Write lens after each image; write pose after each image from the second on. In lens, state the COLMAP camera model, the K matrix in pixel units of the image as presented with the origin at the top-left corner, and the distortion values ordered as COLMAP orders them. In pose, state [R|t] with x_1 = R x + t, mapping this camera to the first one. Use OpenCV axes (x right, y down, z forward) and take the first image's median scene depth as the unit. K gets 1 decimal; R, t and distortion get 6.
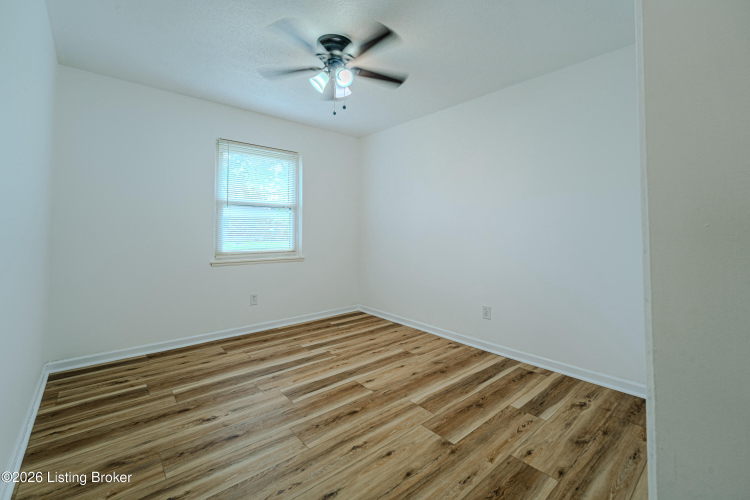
lens RADIAL K [[309.9, 0, 375.0], [0, 309.9, 250.0], [0, 0, 1]] dist [0.002007, -0.000387]
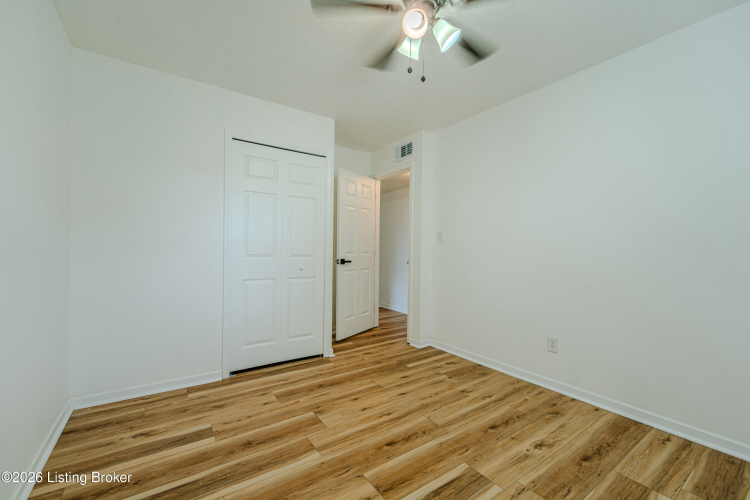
lens RADIAL K [[309.9, 0, 375.0], [0, 309.9, 250.0], [0, 0, 1]] dist [0.002007, -0.000387]
pose [[-0.993970, -0.013719, 0.108794, -0.123828], [-0.007113, 0.998120, 0.060878, -0.118825], [-0.109424, 0.059737, -0.992198, 2.003110]]
